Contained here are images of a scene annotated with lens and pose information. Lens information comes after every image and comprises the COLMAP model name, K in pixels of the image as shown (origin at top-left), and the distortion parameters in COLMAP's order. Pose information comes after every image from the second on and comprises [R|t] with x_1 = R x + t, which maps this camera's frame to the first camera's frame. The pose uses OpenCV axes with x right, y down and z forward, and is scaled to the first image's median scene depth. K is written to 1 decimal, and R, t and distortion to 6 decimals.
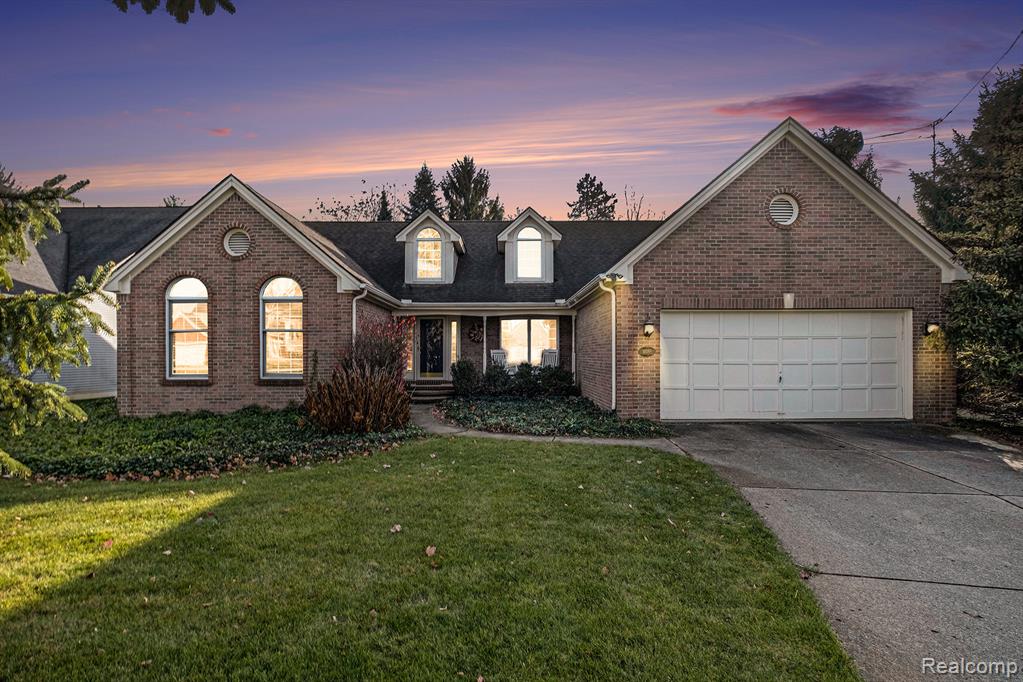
lens RADIAL K [[522.7, 0, 511.6], [0, 522.7, 358.7], [0, 0, 1]] dist [0.002457, 0.000013]
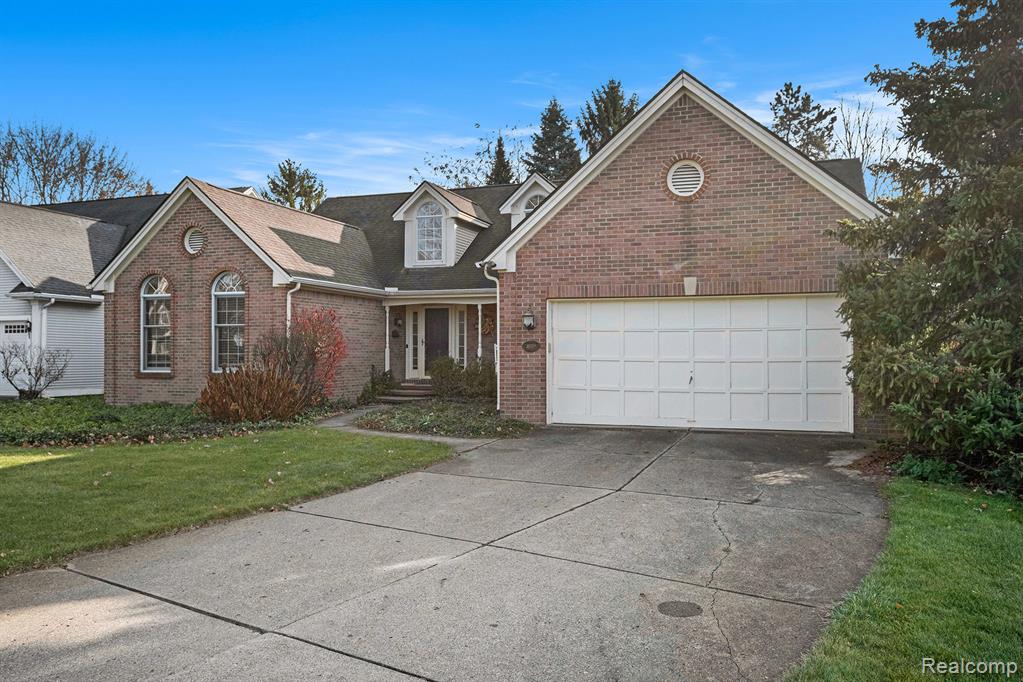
lens RADIAL K [[772.3, 0, 511.5], [0, 772.3, 341.0], [0, 0, 1]] dist [-0.001419, 0.000304]
pose [[0.942137, -0.001579, -0.335225, 0.581899], [-0.005042, 0.999809, -0.018878, 0.002147], [0.335191, 0.019476, 0.941949, -0.226138]]
